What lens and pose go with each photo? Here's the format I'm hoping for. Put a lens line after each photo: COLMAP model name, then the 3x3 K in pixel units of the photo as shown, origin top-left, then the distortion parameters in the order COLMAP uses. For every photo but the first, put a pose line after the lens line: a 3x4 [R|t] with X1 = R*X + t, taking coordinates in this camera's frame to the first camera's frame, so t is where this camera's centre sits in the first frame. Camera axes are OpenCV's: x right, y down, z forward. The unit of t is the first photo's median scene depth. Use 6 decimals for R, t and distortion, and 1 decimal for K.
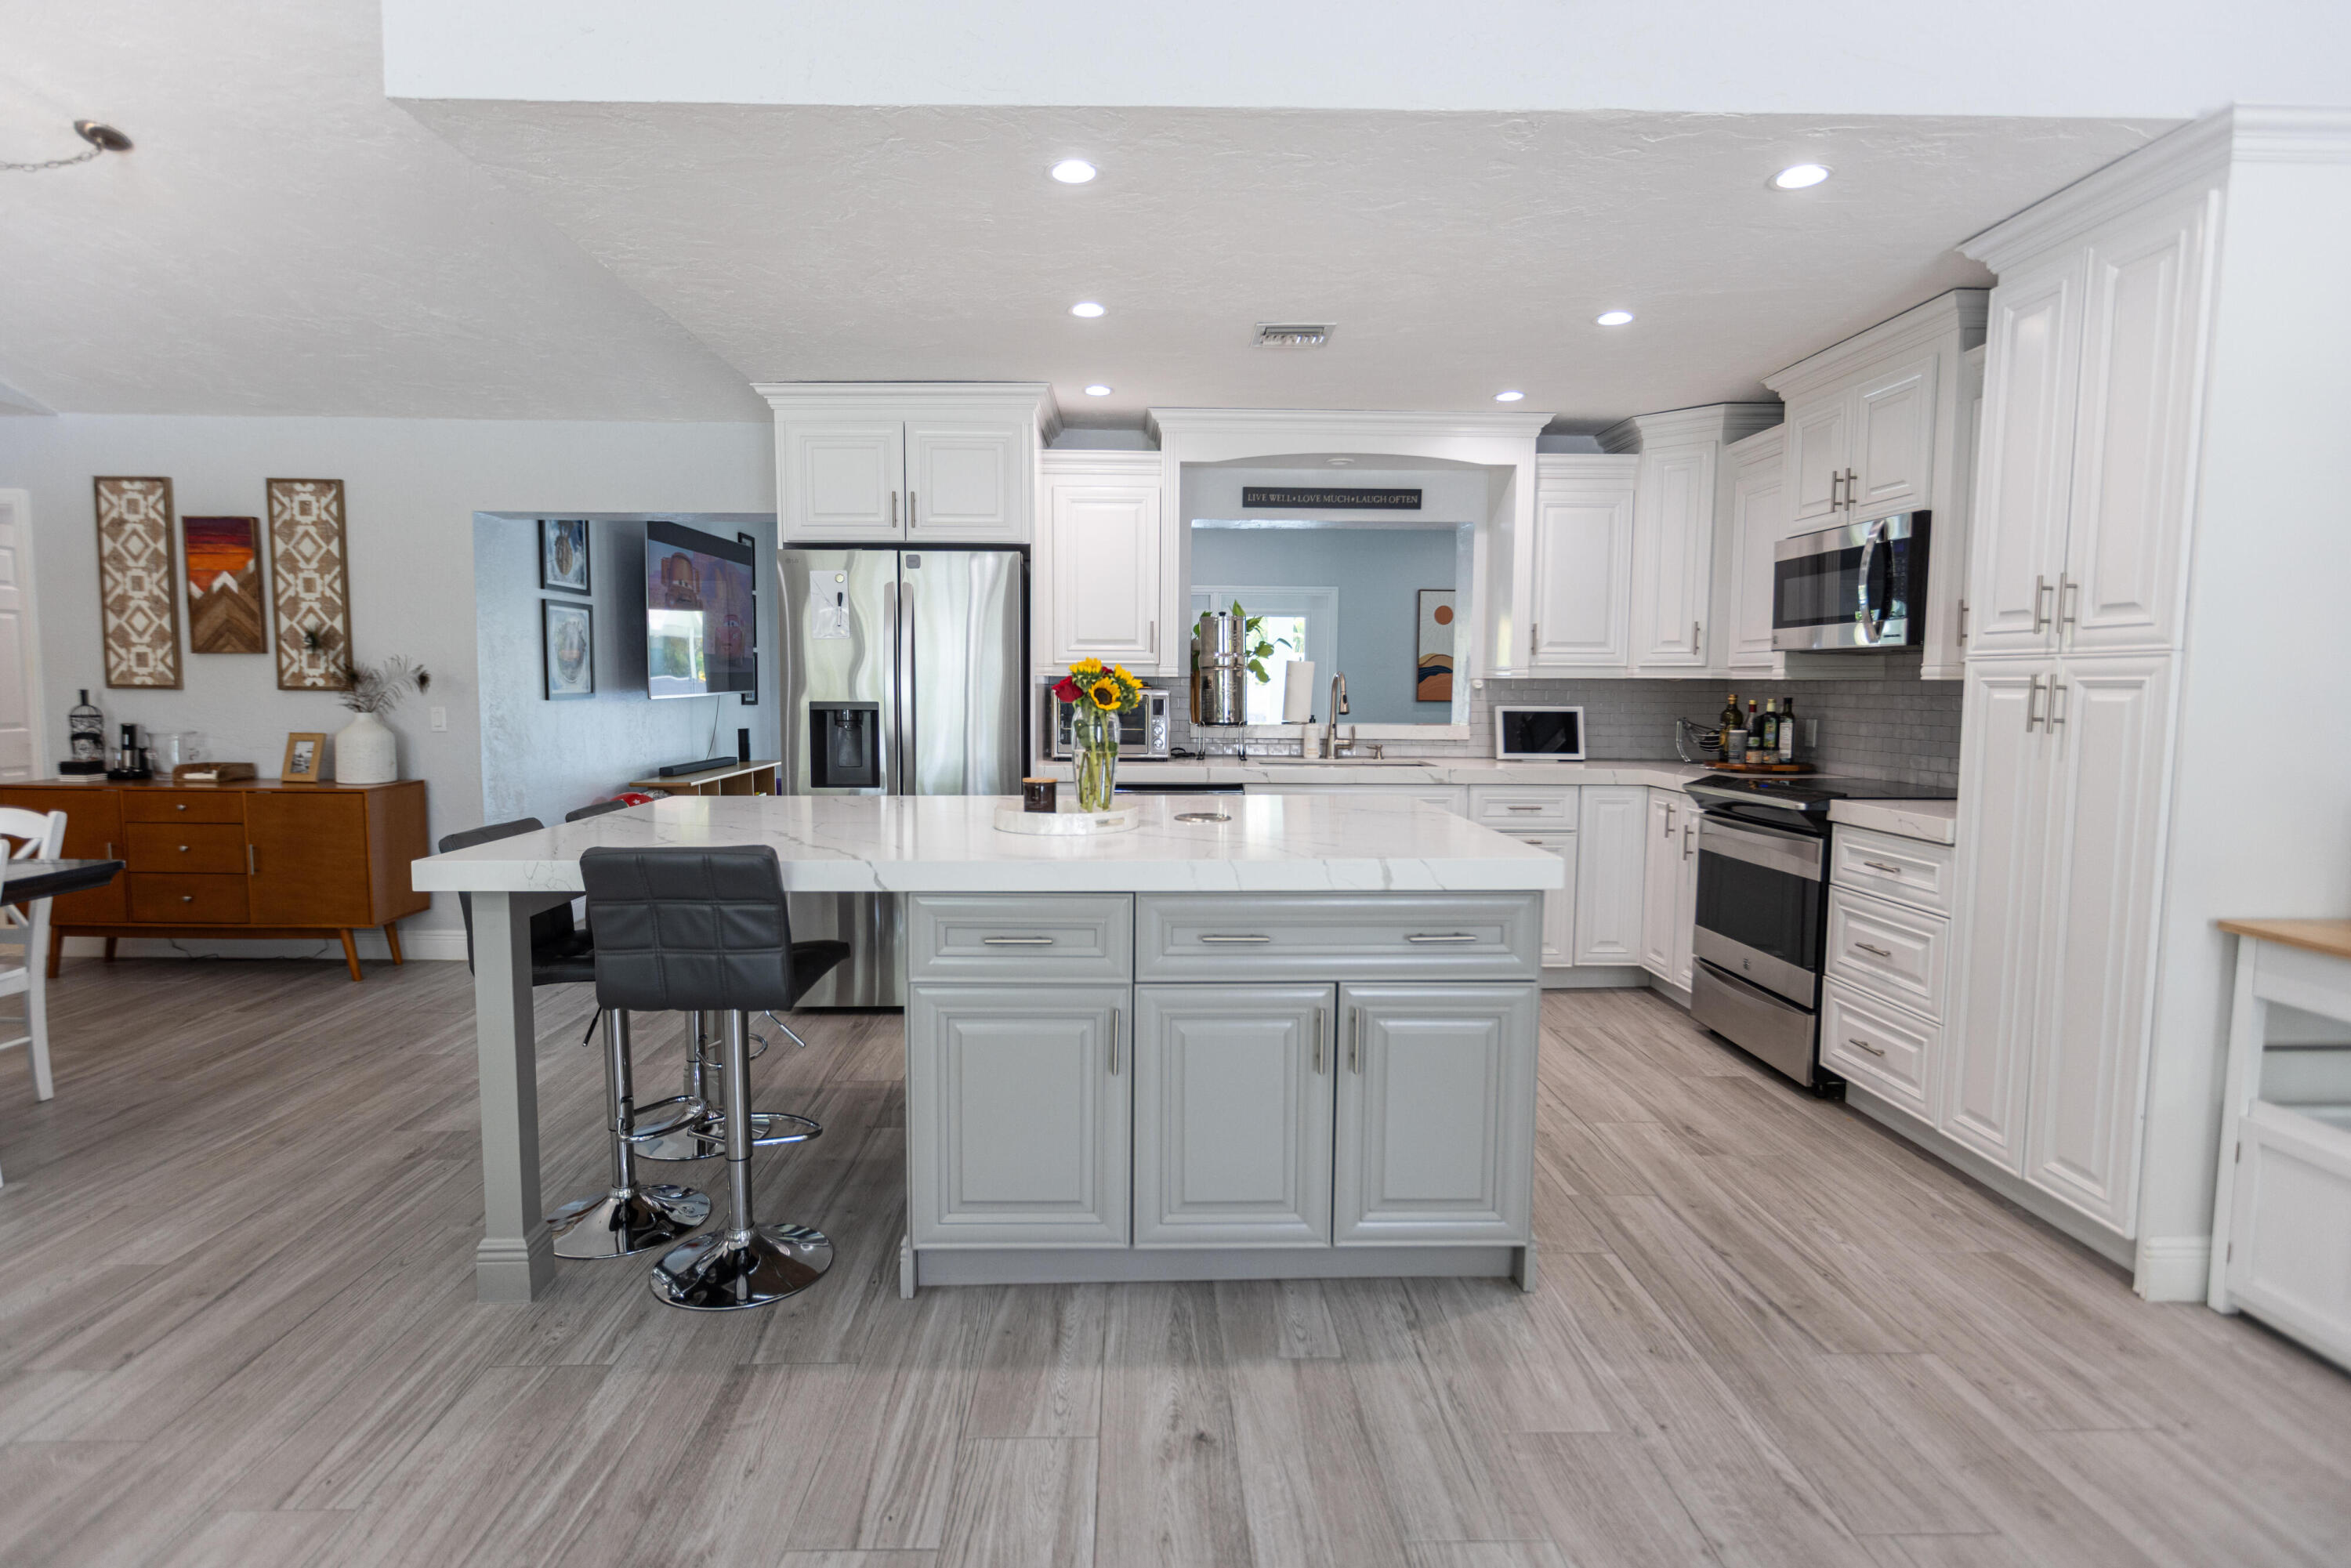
lens RADIAL K [[1180.8, 0, 1164.8], [0, 1180.8, 780.9], [0, 0, 1]] dist [-0.005327, -0.000456]
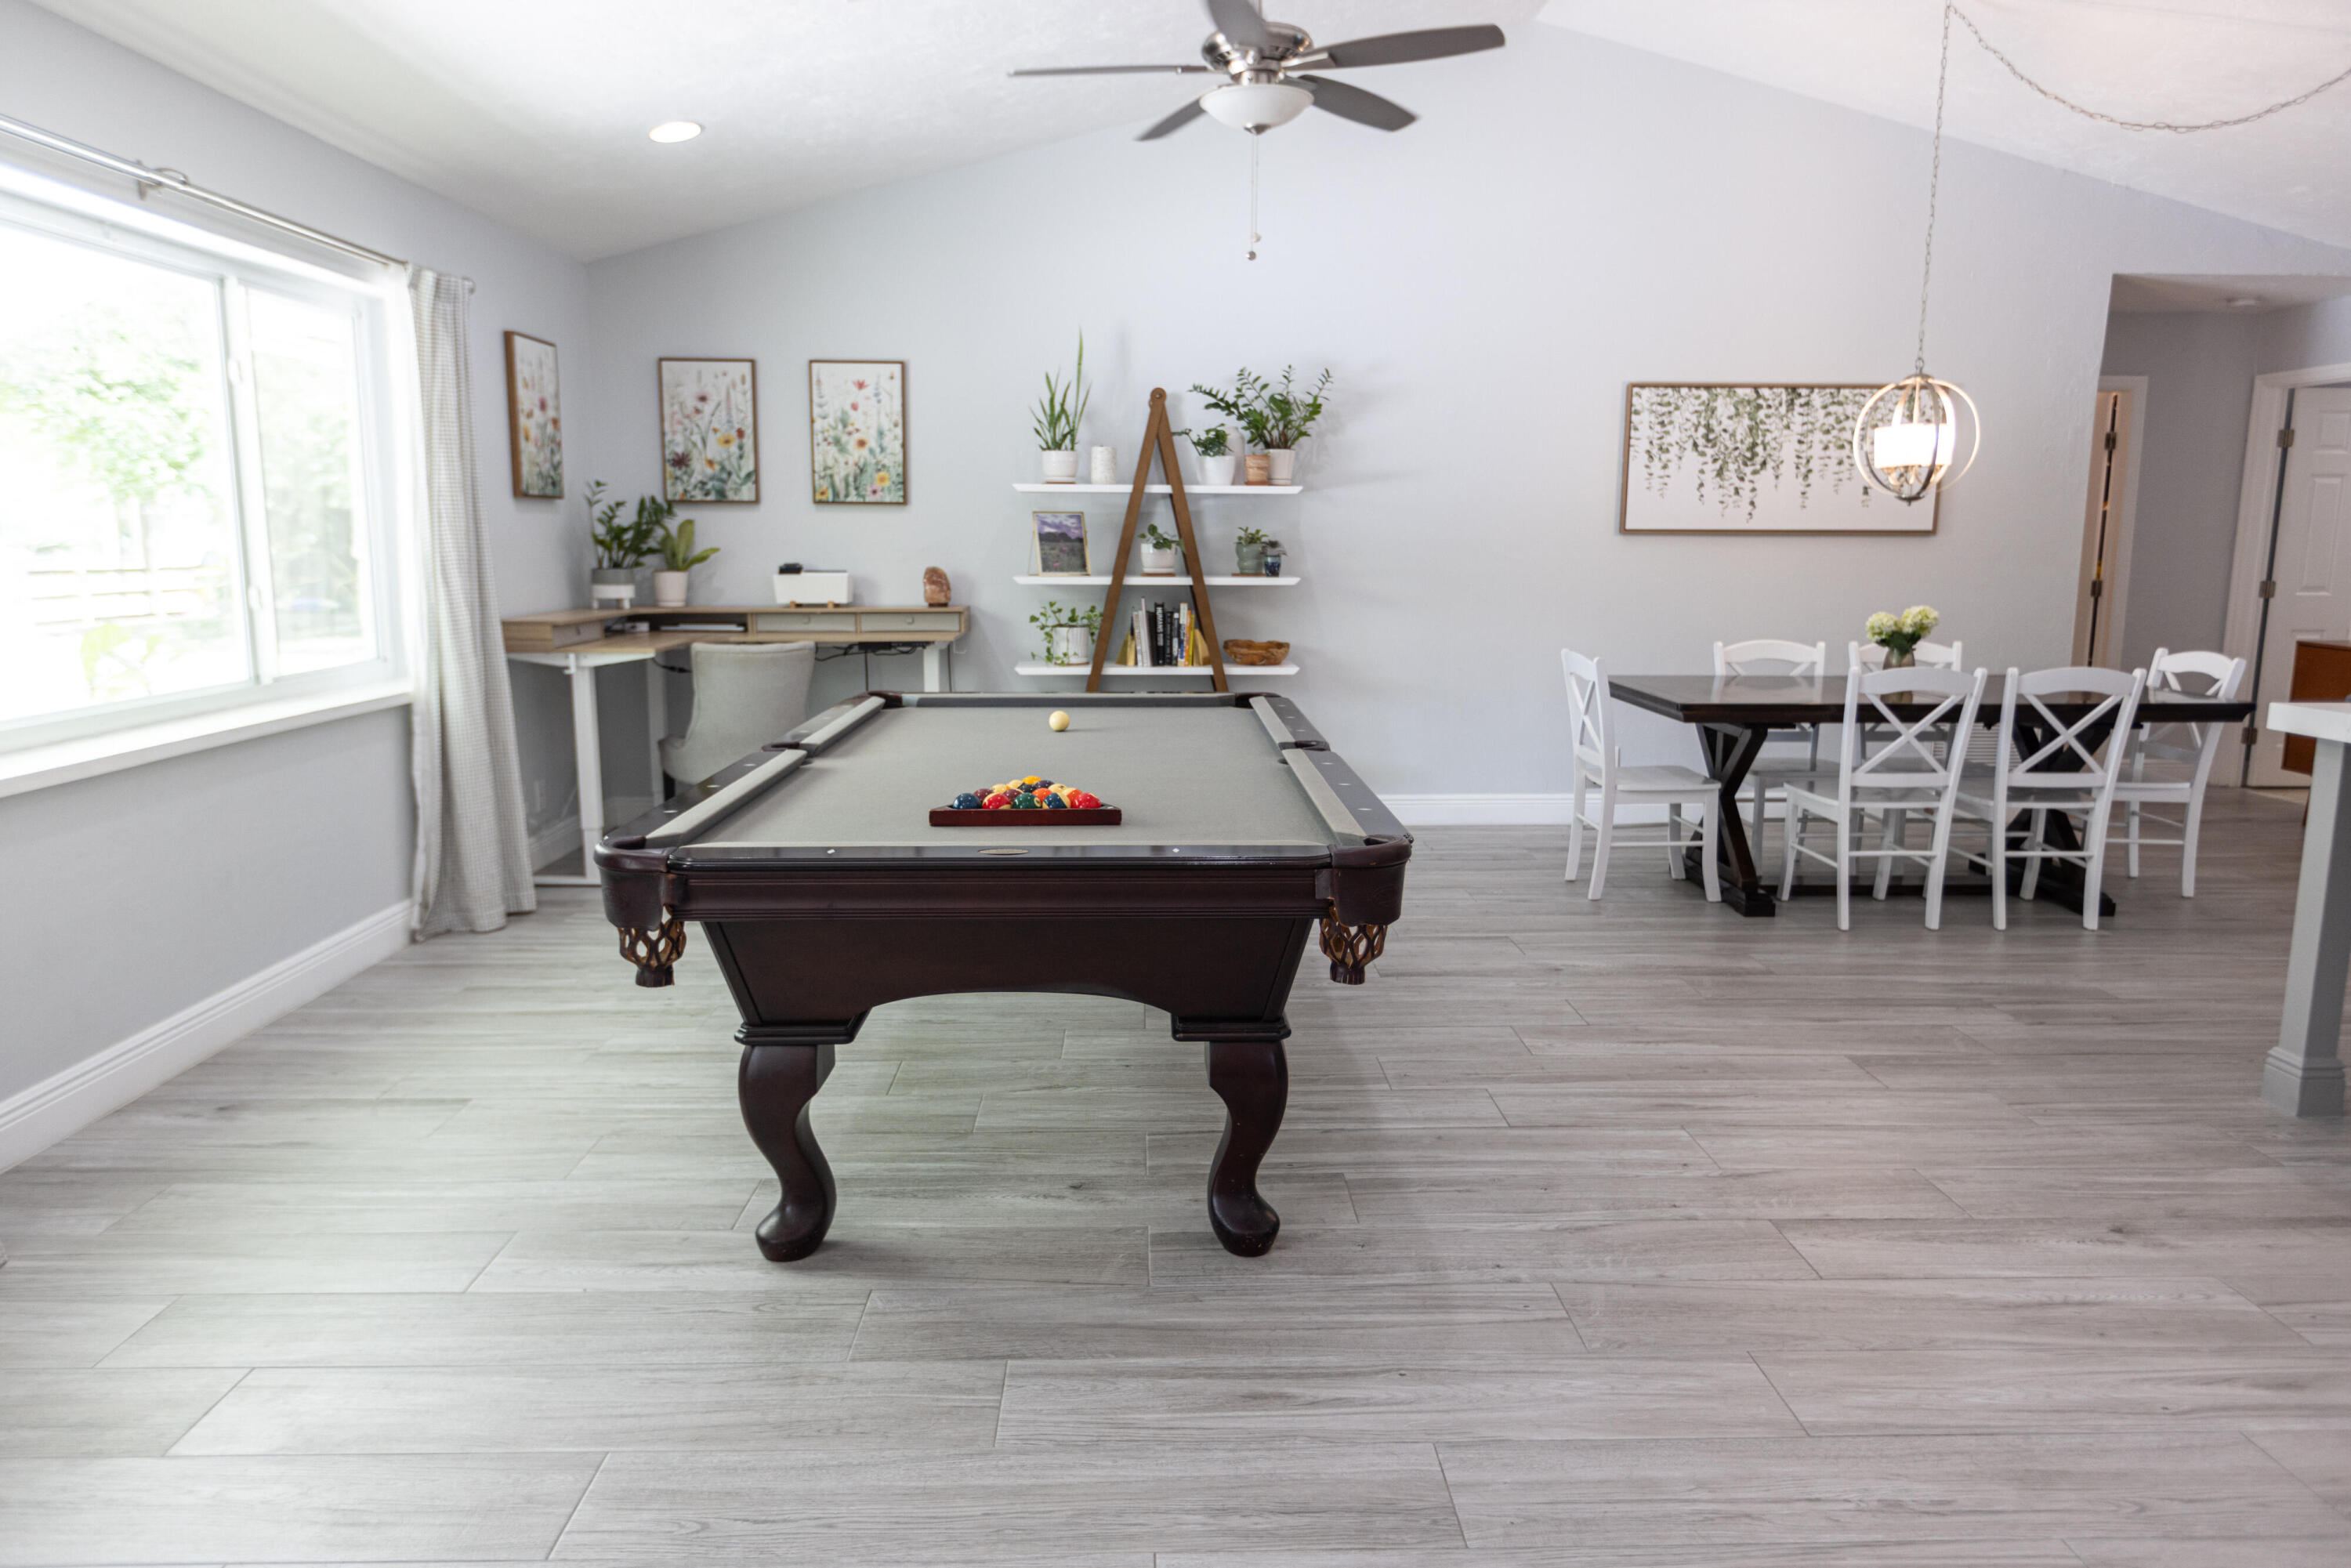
lens RADIAL K [[1501.1, 0, 1170.9], [0, 1501.1, 773.2], [0, 0, 1]] dist [0.006367, -0.005619]
pose [[-0.005986, 0.152099, -0.988347, 0.387057], [-0.086863, 0.984550, 0.152041, 0.002619], [0.996202, 0.086761, 0.007319, -0.040389]]
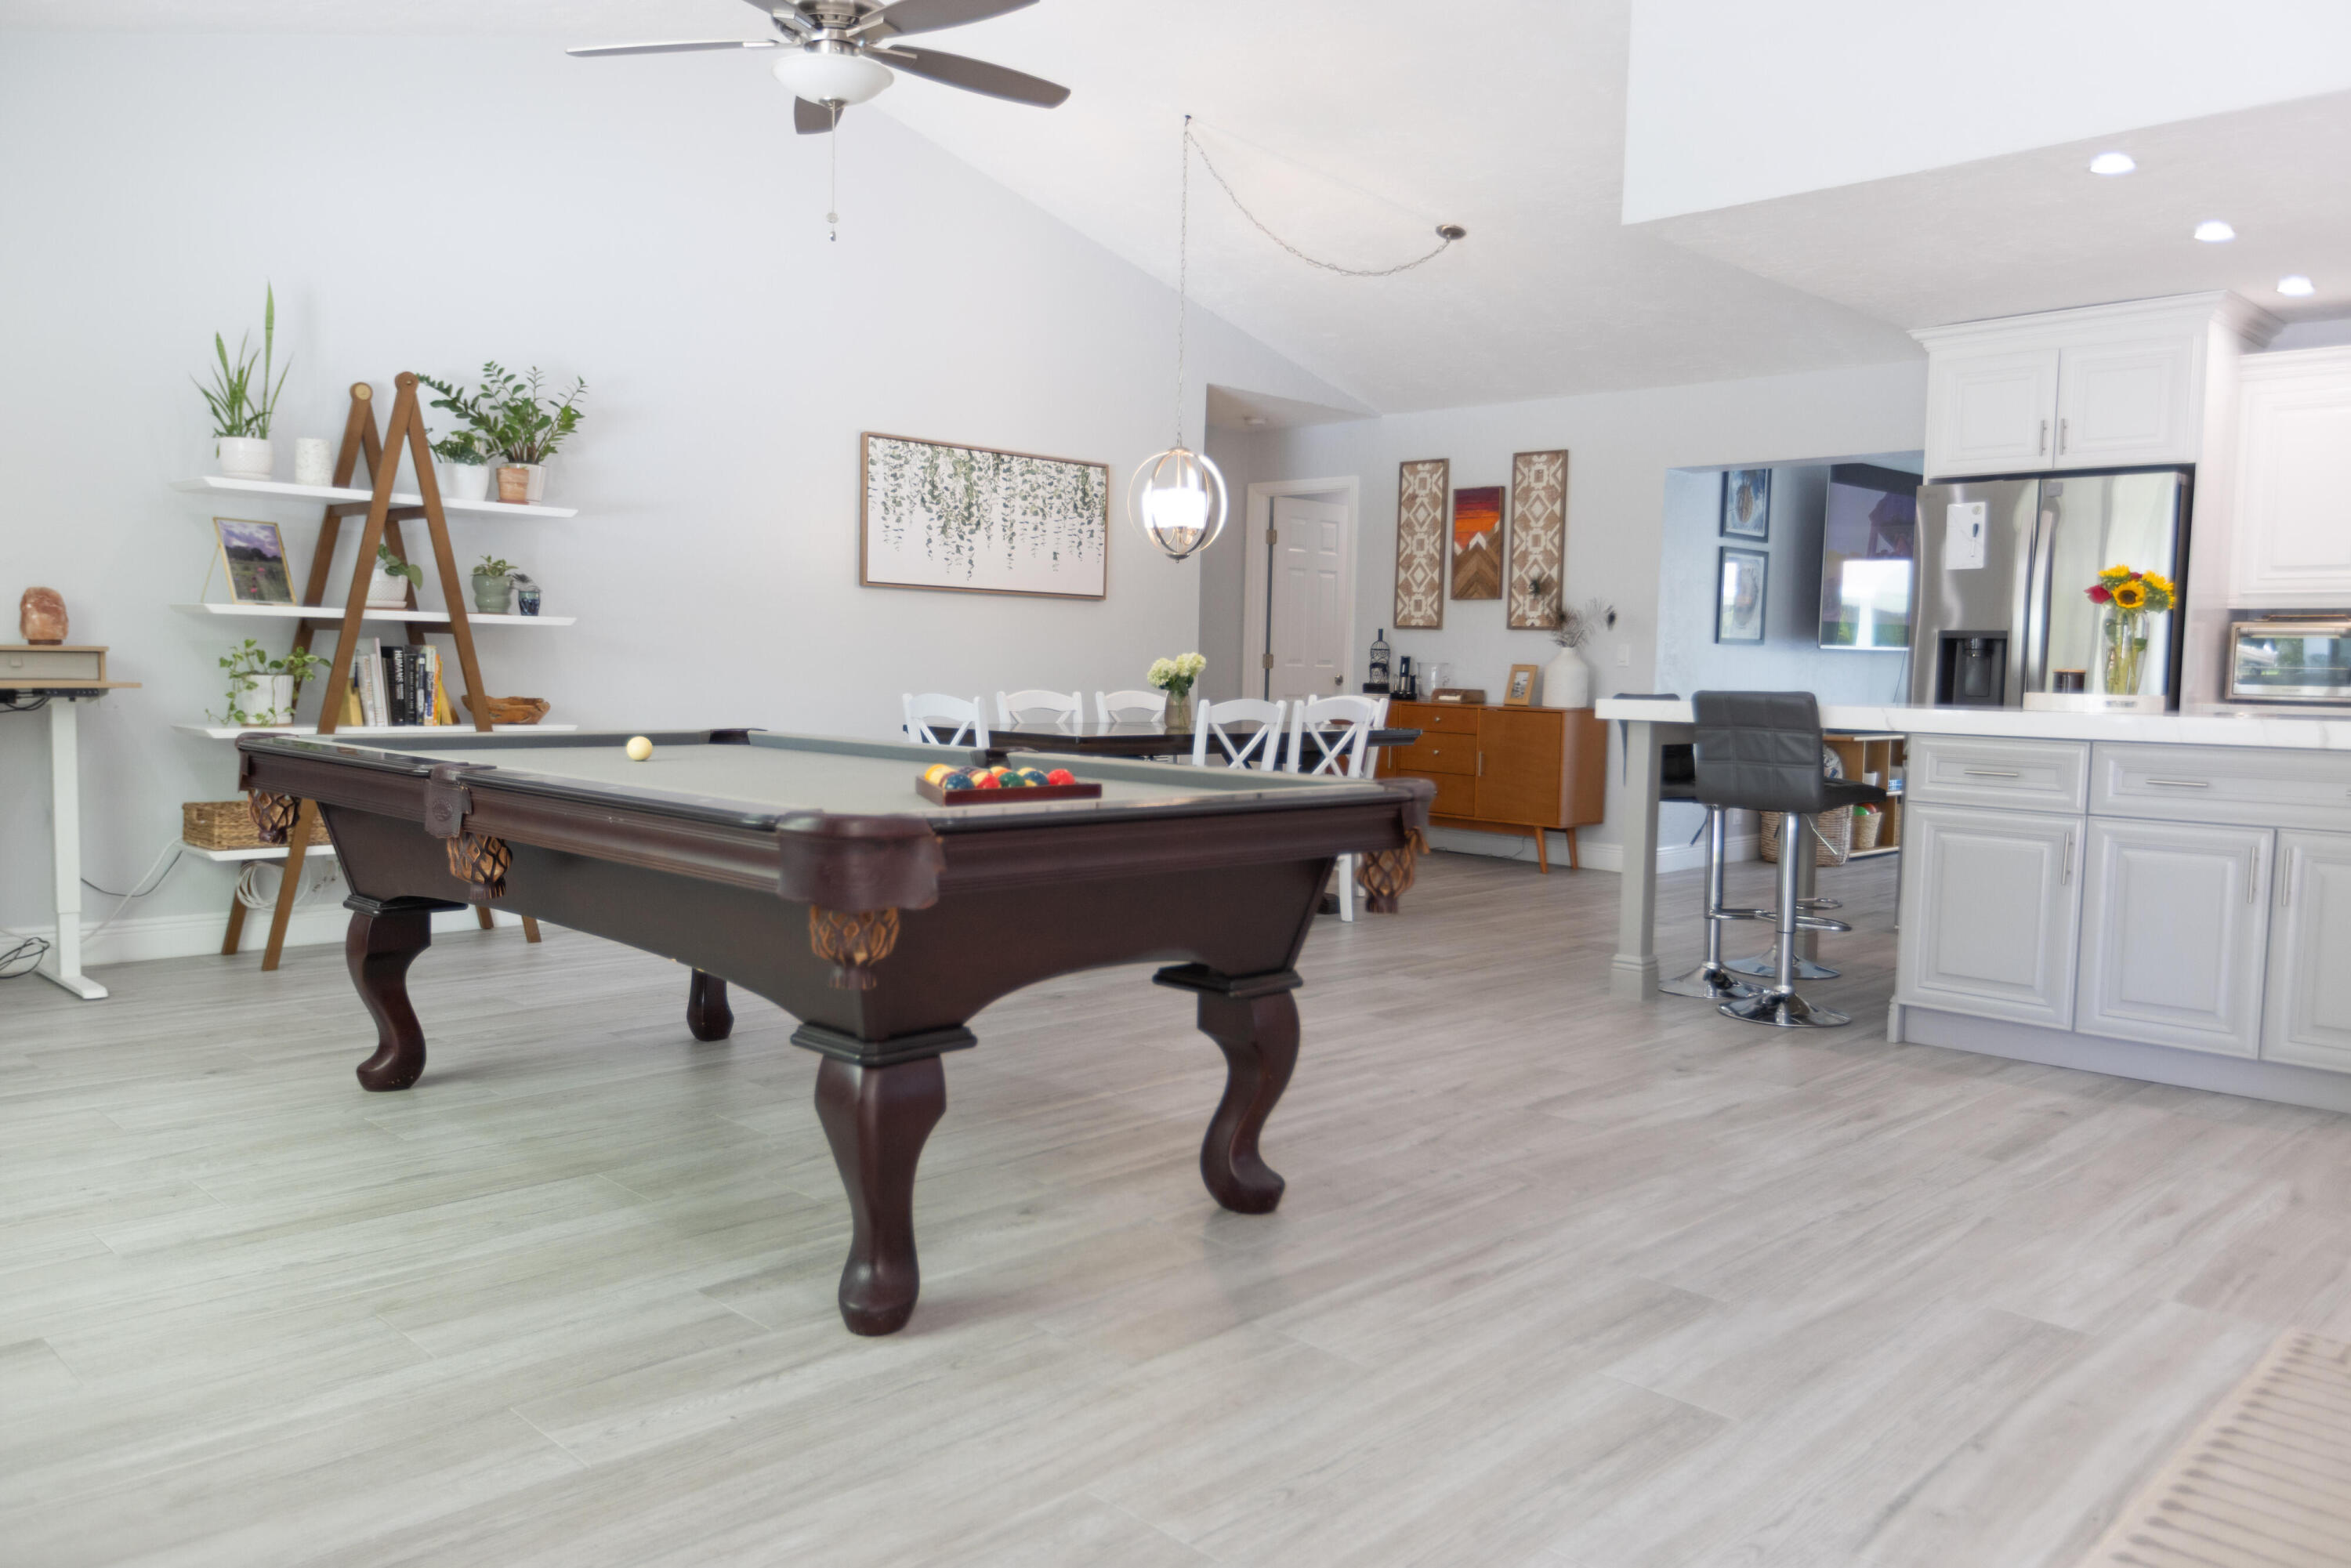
lens RADIAL K [[1741.8, 0, 1174.4], [0, 1741.8, 794.1], [0, 0, 1]] dist [0.012606, -0.008553]
pose [[0.691032, 0.063592, -0.720022, 0.303370], [-0.079270, 0.996781, 0.011957, 0.096805], [0.718465, 0.048814, 0.693849, -0.470459]]
